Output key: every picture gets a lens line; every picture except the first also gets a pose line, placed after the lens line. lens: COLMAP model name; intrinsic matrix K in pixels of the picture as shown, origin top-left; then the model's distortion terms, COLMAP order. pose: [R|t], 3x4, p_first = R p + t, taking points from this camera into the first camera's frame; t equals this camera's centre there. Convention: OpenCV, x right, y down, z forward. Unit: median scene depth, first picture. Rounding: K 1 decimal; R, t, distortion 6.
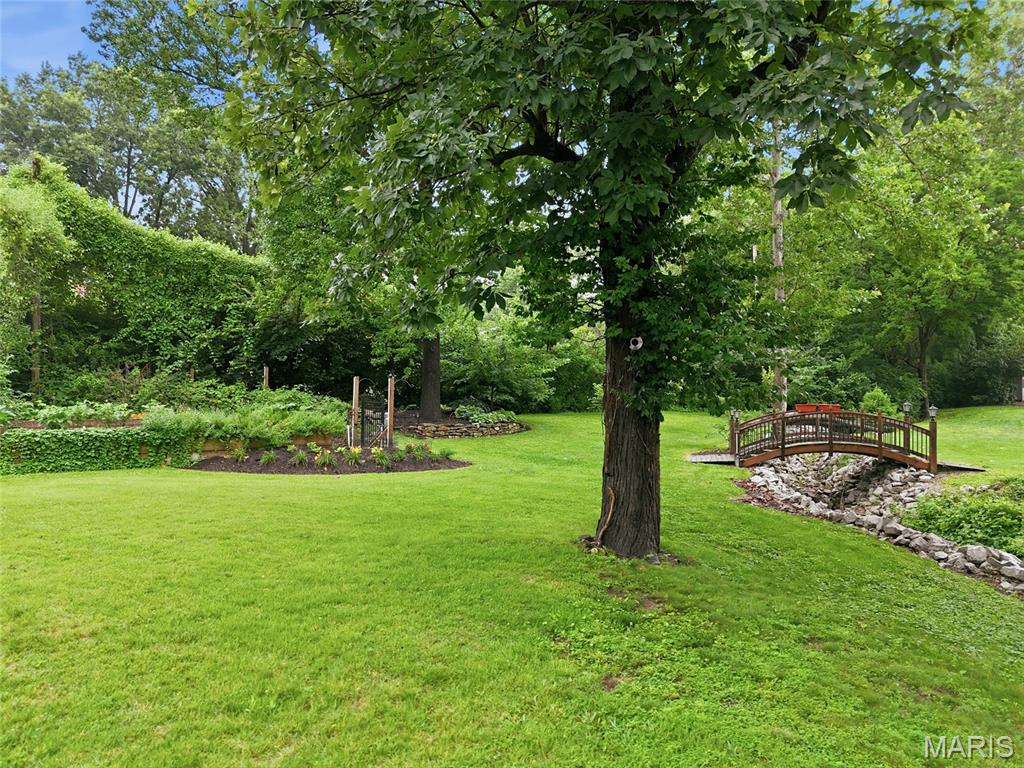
lens RADIAL K [[750.3, 0, 511.9], [0, 750.3, 386.1], [0, 0, 1]] dist [0.080907, -0.076477]
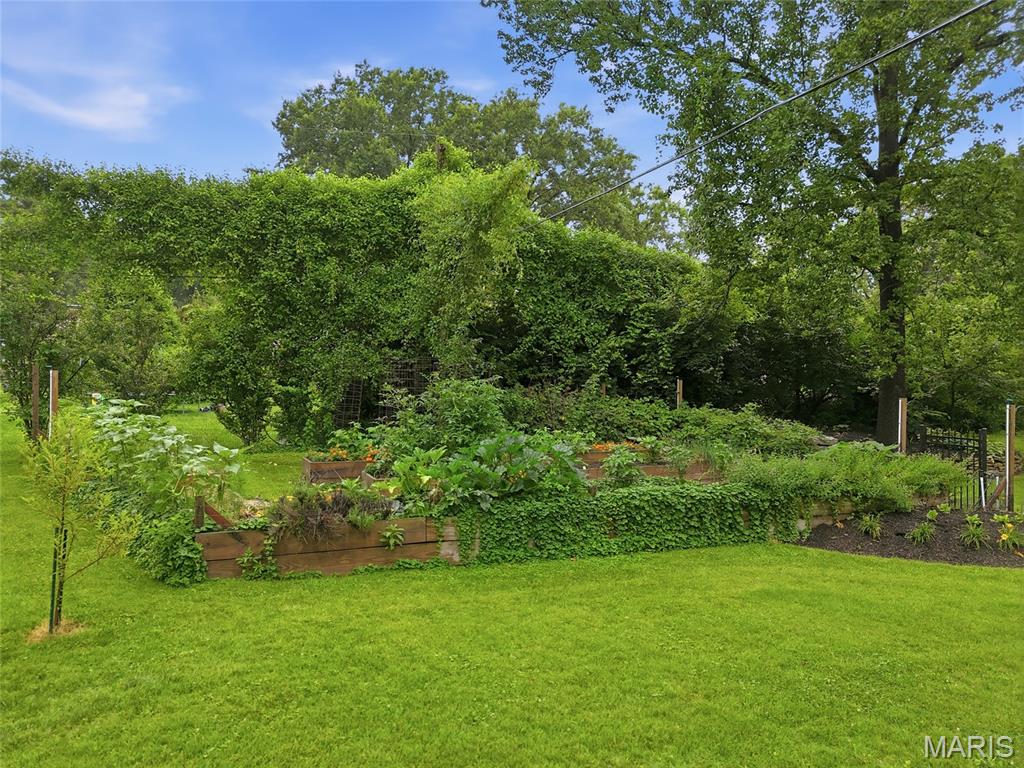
lens RADIAL K [[750.3, 0, 511.9], [0, 750.3, 386.1], [0, 0, 1]] dist [0.080907, -0.076477]
pose [[0.971773, -0.003355, -0.235895, -0.320619], [0.004266, 0.999985, 0.003355, -0.022964], [0.235880, -0.004266, 0.971773, 0.169799]]
